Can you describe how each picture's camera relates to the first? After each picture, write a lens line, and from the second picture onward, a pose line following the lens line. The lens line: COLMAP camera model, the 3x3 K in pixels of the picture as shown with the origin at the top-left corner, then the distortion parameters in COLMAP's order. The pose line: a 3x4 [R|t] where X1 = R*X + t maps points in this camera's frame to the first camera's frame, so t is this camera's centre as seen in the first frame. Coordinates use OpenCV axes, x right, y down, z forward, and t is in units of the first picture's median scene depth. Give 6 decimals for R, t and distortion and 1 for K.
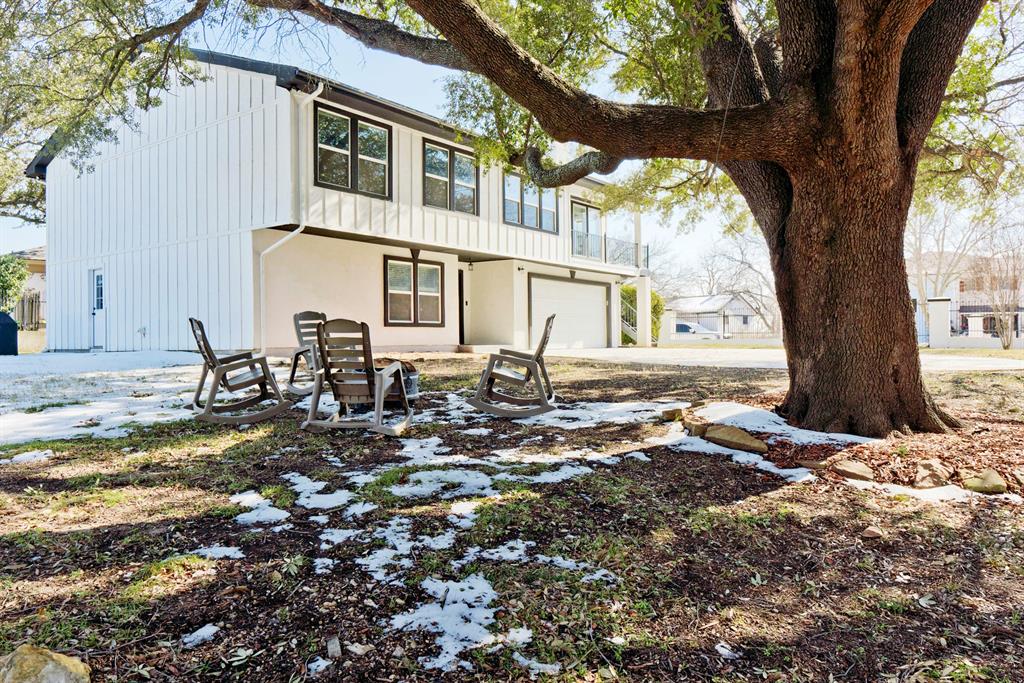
lens RADIAL K [[716.5, 0, 514.3], [0, 716.5, 344.7], [0, 0, 1]] dist [-0.006600, -0.009079]
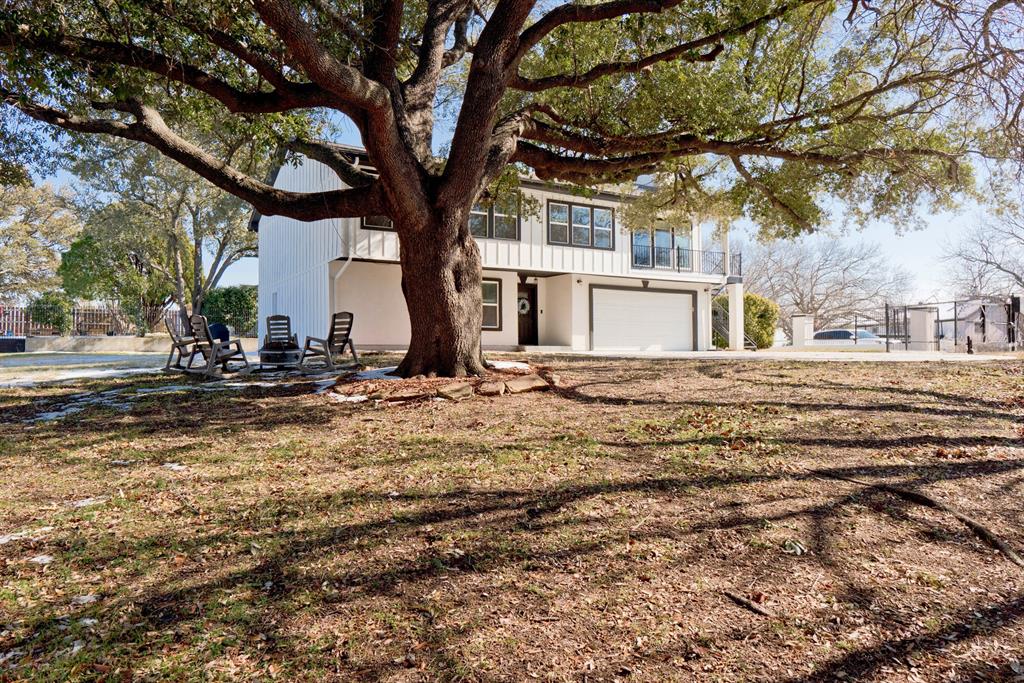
lens RADIAL K [[716.5, 0, 521.3], [0, 716.5, 337.9], [0, 0, 1]] dist [-0.006600, -0.009079]
pose [[0.922543, -0.006567, -0.385838, 0.428666], [-0.004723, 0.999588, -0.028306, 0.023423], [0.385864, 0.027936, 0.922132, -0.133847]]
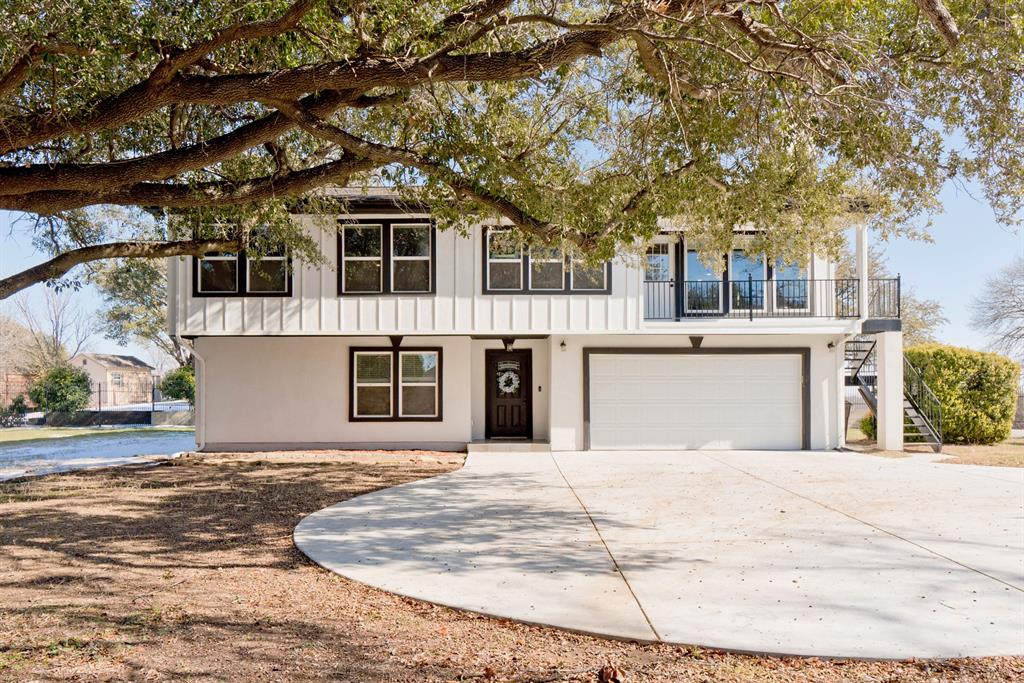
lens RADIAL K [[716.5, 0, 528.4], [0, 716.5, 390.9], [0, 0, 1]] dist [-0.006600, -0.009079]
pose [[0.594725, -0.000307, -0.803929, 0.695167], [-0.005423, 0.999976, -0.004394, -0.060950], [0.803911, 0.006973, 0.594709, 0.589440]]
